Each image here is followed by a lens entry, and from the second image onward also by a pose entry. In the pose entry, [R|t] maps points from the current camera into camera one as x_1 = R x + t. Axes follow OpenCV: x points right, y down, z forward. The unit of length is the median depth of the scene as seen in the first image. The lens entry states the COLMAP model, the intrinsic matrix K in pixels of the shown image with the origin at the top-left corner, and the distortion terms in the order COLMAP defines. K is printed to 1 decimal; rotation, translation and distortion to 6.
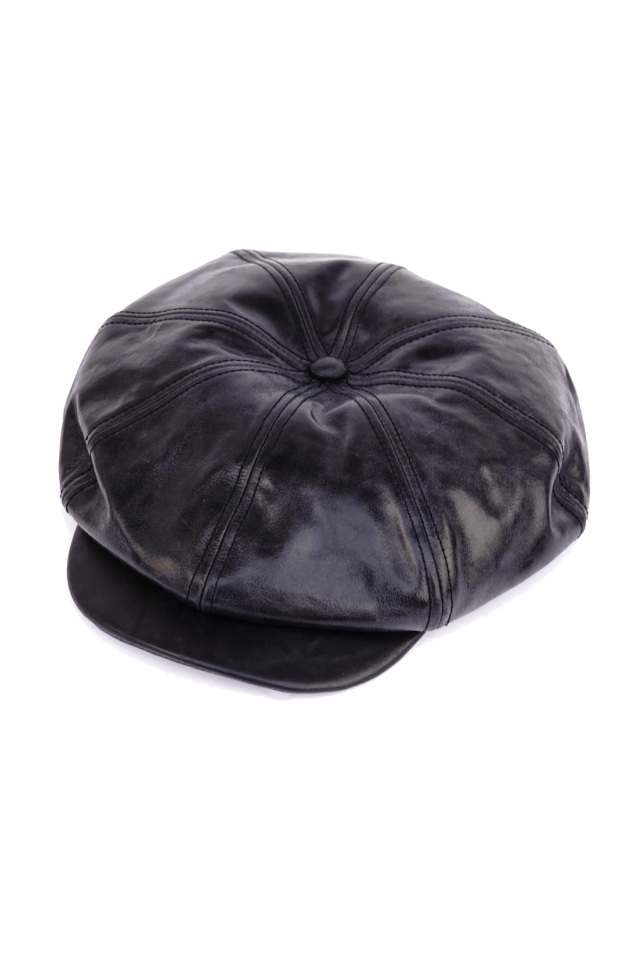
lens RADIAL K [[1973.6, 0, 320.0], [0, 1973.6, 480.0], [0, 0, 1]] dist [-0.059072, -0.078054]
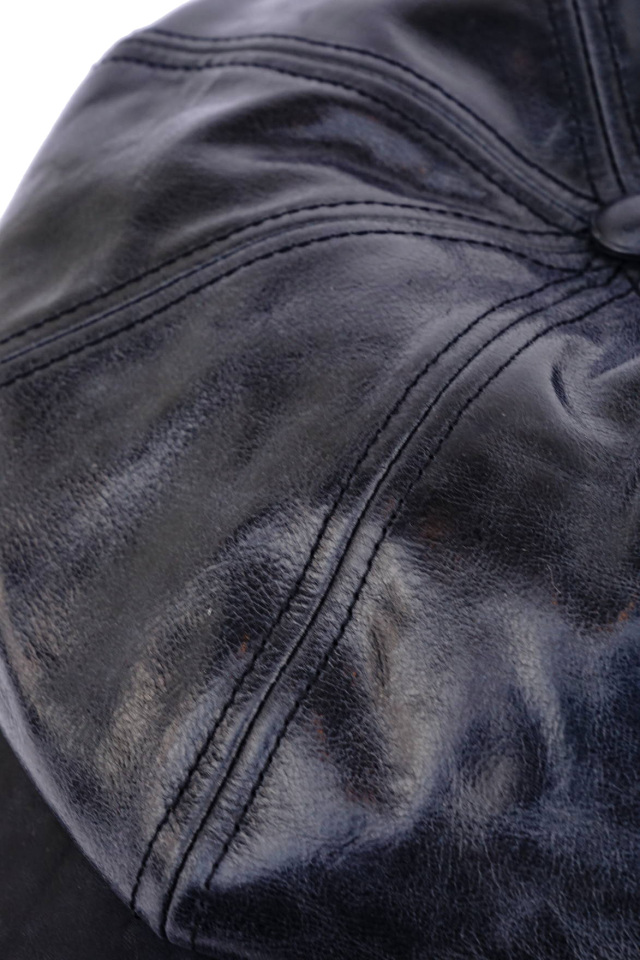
lens RADIAL K [[2098.5, 0, 320.0], [0, 2098.5, 480.0], [0, 0, 1]] dist [1.146068, 0.058896]
pose [[0.975484, 0.120066, -0.184432, 0.027815], [-0.096833, 0.986746, 0.130215, -0.060940], [0.197622, -0.109164, 0.974181, 0.602675]]
